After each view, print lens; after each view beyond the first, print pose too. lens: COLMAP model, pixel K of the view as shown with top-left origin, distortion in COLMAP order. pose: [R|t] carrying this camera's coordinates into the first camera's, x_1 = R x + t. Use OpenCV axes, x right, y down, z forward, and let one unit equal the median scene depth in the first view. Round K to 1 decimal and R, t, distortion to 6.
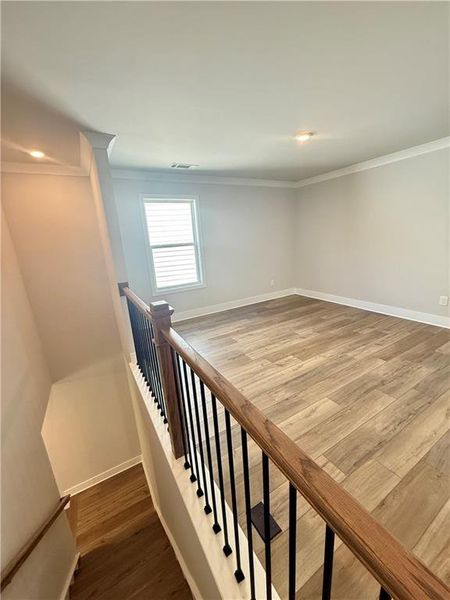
lens RADIAL K [[246.9, 0, 220.4], [0, 246.9, 301.4], [0, 0, 1]] dist [-0.000315, -0.000002]
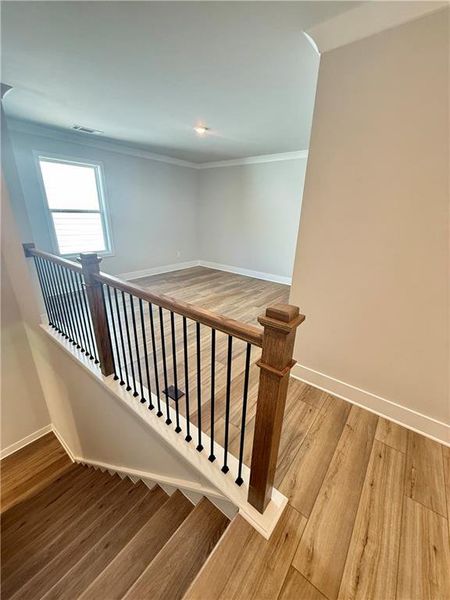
lens RADIAL K [[246.9, 0, 225.0], [0, 246.9, 300.3], [0, 0, 1]] dist [-0.000315, -0.000002]
pose [[0.926500, -0.037049, 0.374467, -0.030322], [0.005922, 0.996454, 0.083934, 0.054062], [-0.376248, -0.075547, 0.923434, -0.171169]]
